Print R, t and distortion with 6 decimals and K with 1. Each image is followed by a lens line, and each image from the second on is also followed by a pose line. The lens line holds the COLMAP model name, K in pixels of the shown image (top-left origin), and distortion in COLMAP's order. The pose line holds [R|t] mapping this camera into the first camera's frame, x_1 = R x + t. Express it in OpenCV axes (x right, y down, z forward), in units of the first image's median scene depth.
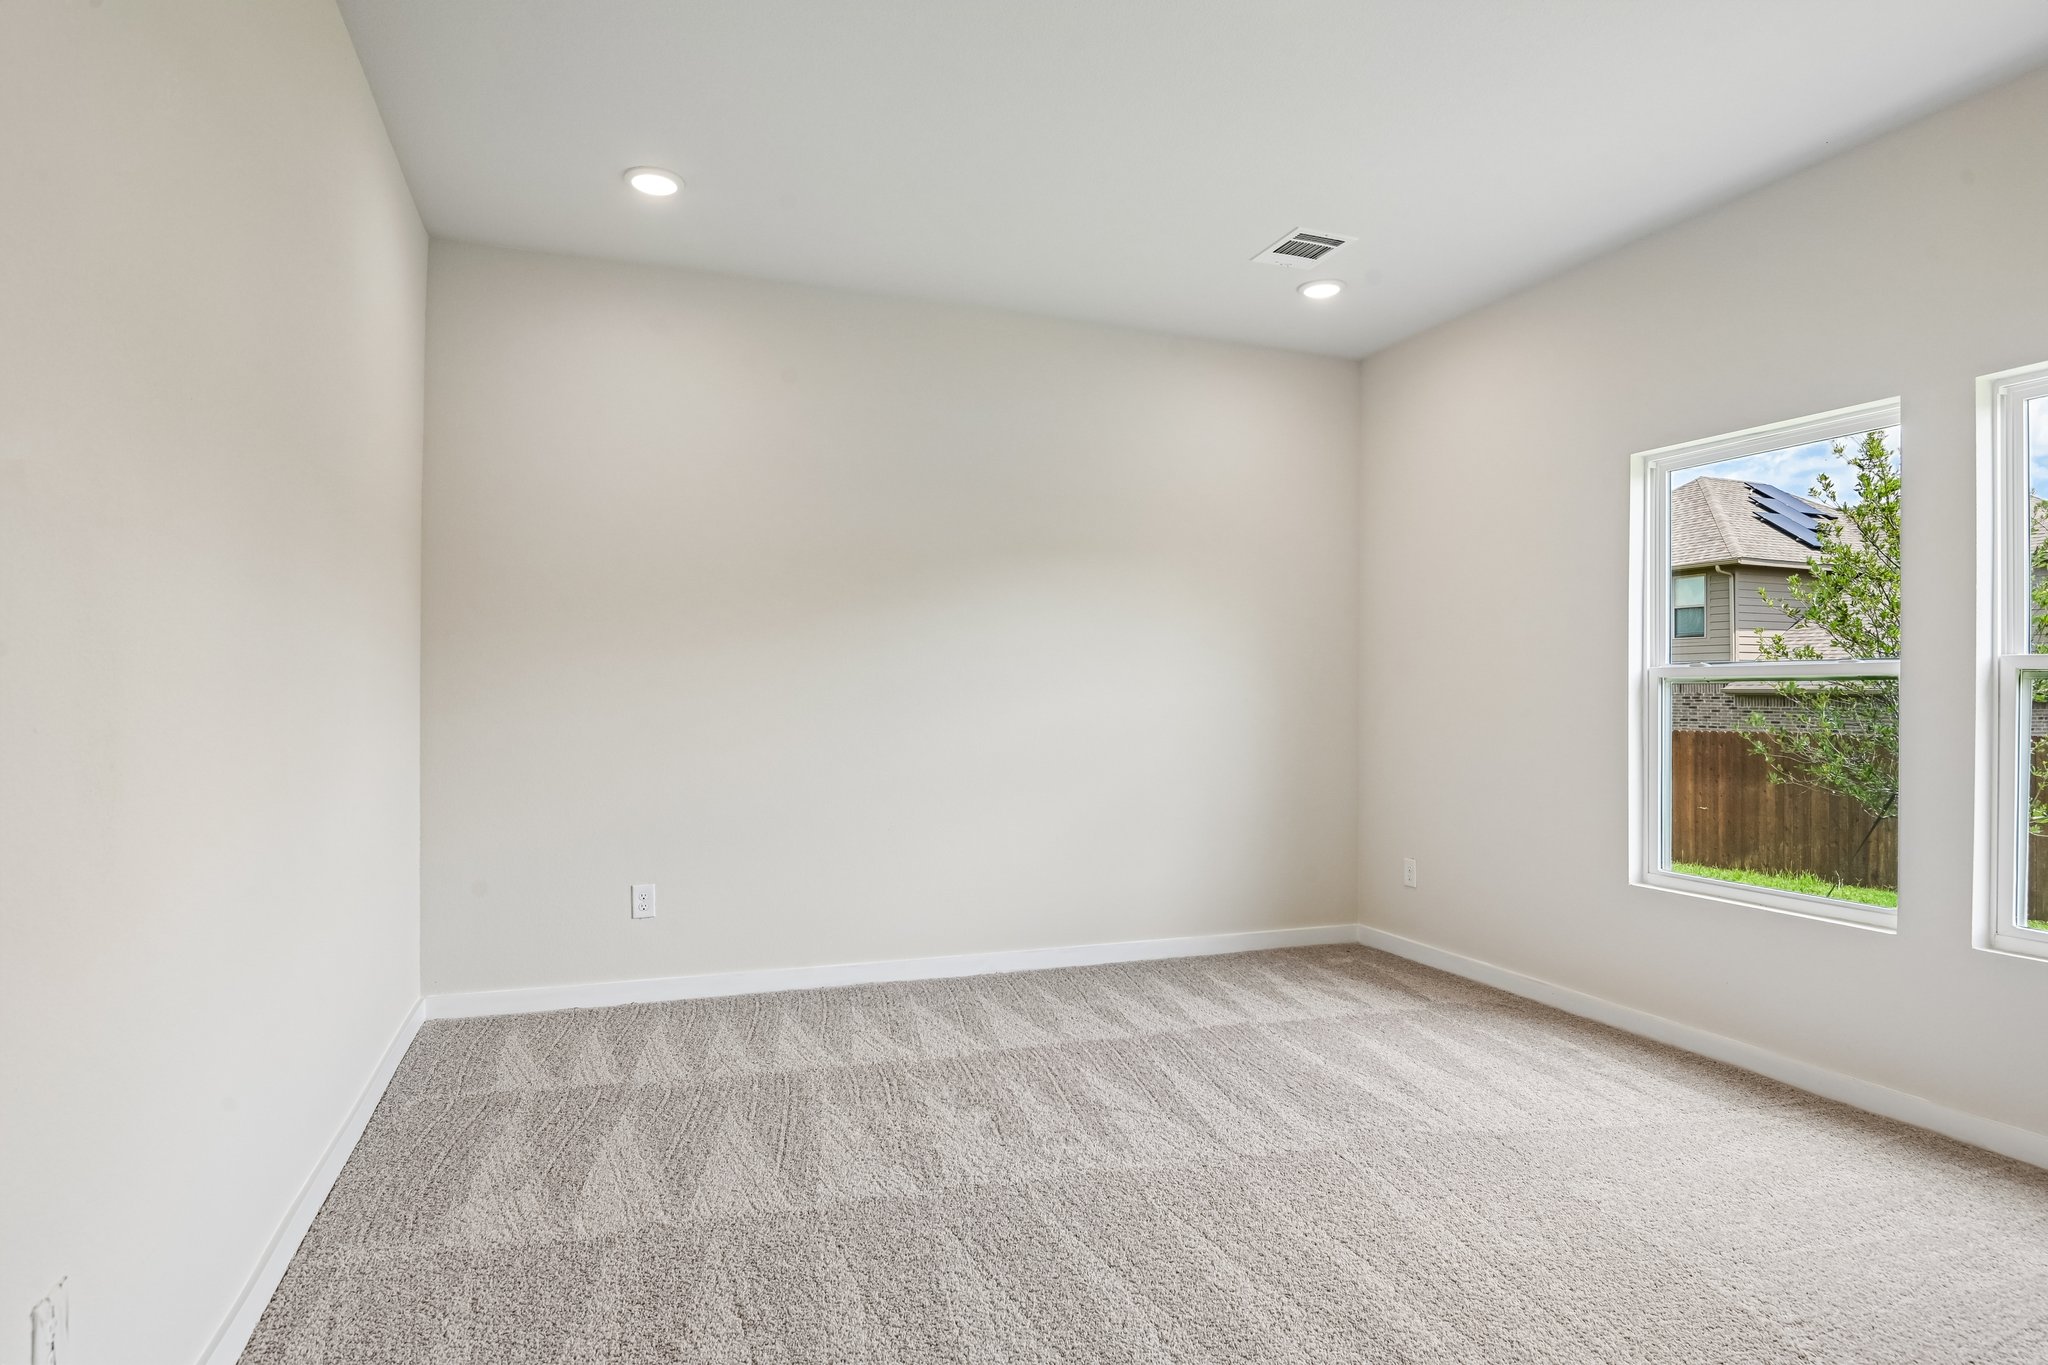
lens RADIAL K [[1134.5, 0, 1024.0], [0, 1134.5, 682.5], [0, 0, 1]] dist [0.000750, -0.016662]
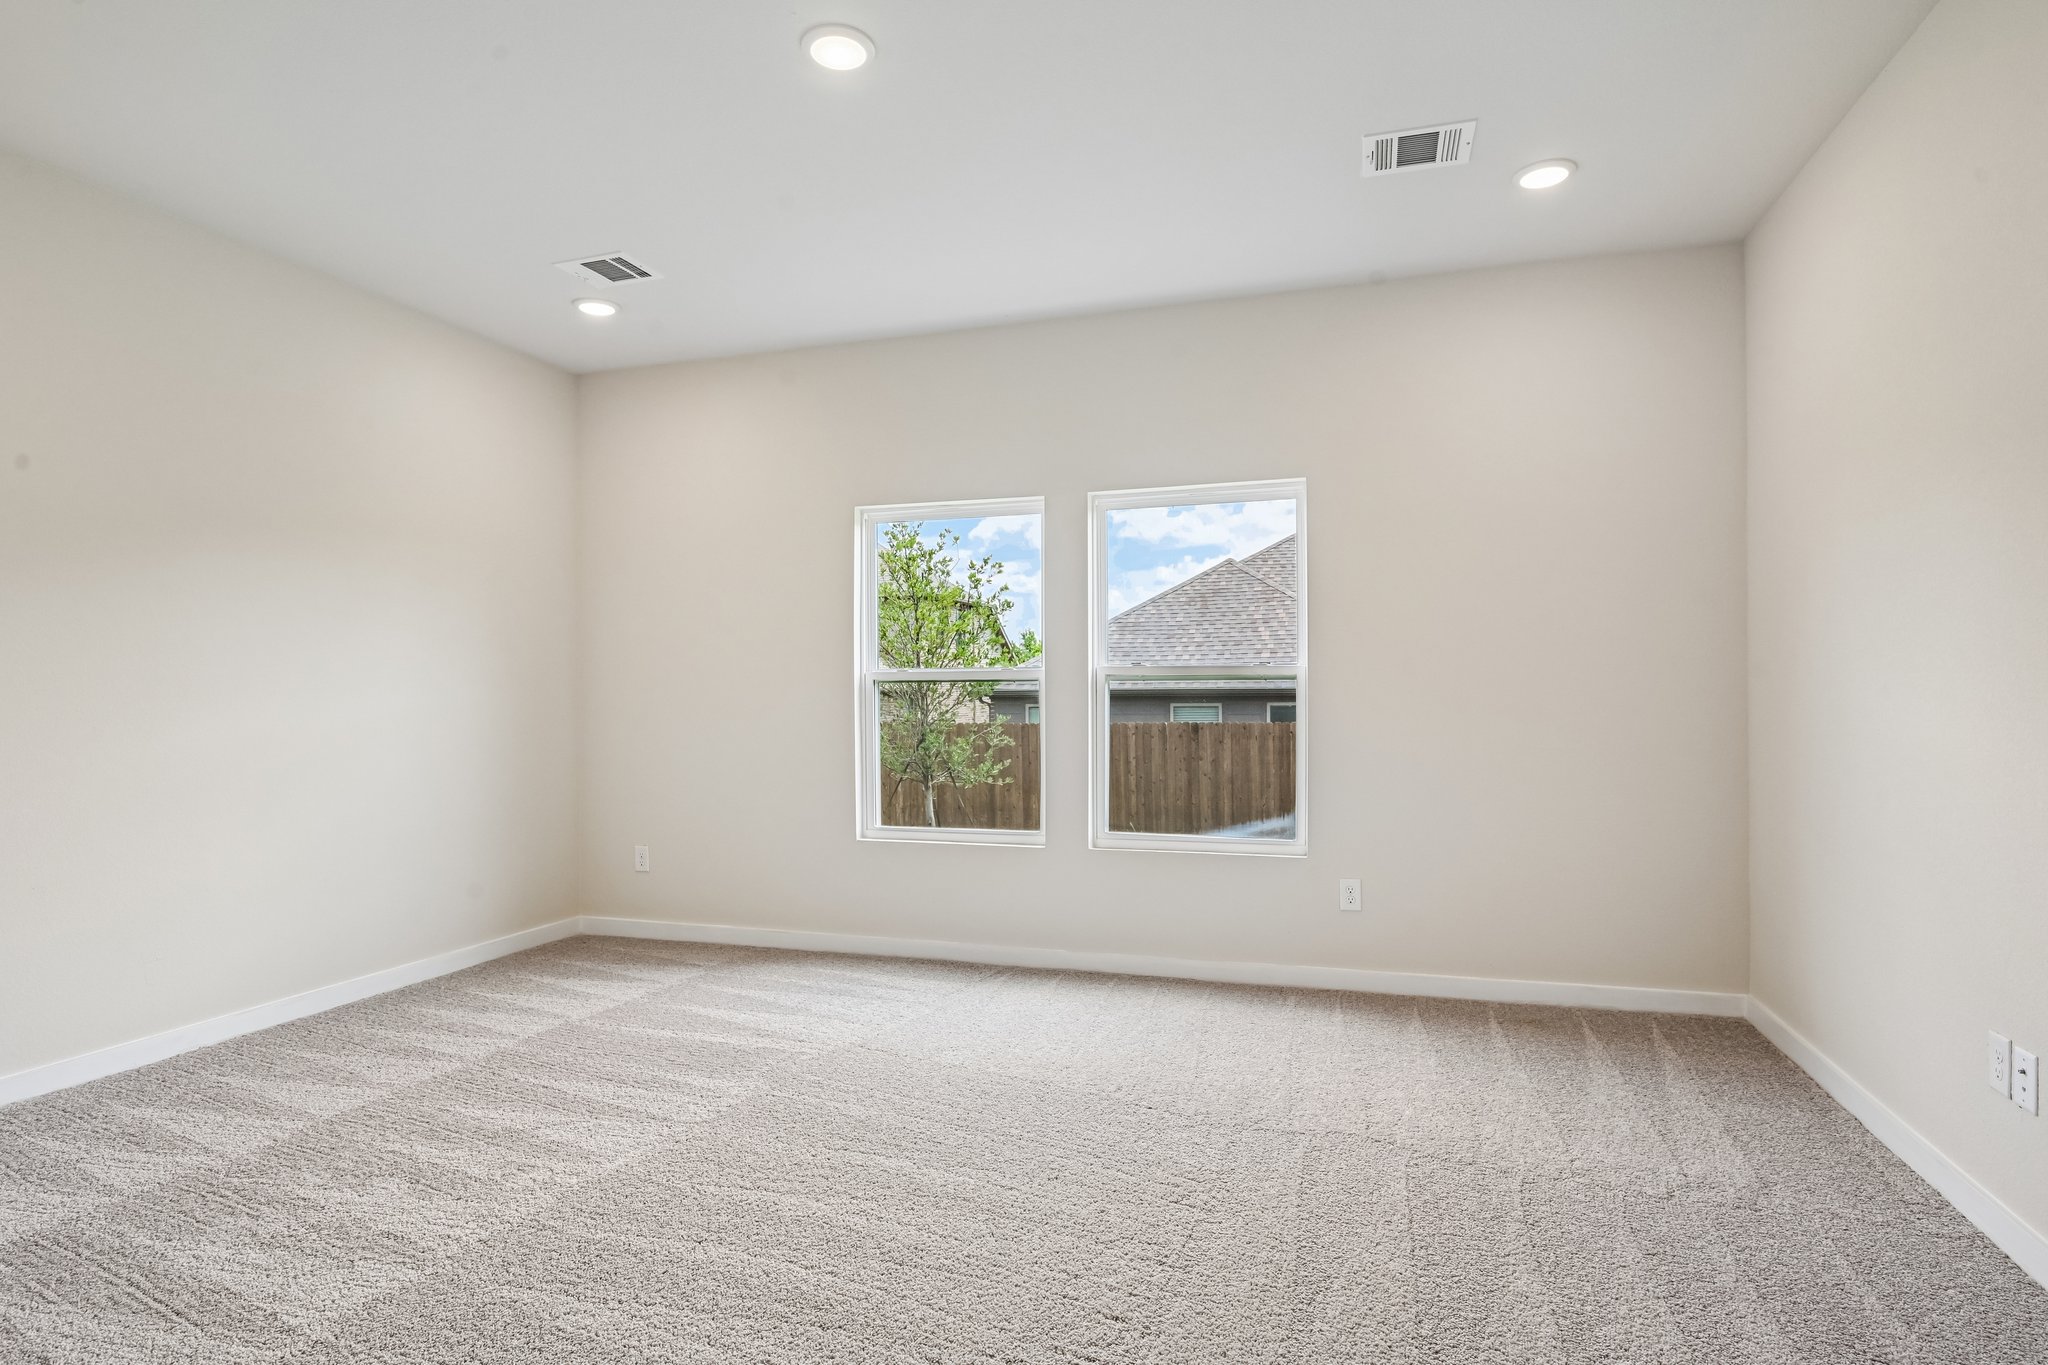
lens RADIAL K [[1081.3, 0, 1025.4], [0, 1081.3, 688.1], [0, 0, 1]] dist [-0.004229, -0.012384]
pose [[0.617048, -0.007009, 0.786895, -0.315446], [0.002985, 0.999974, 0.006566, -0.002790], [-0.786920, -0.001703, 0.617053, 0.088477]]
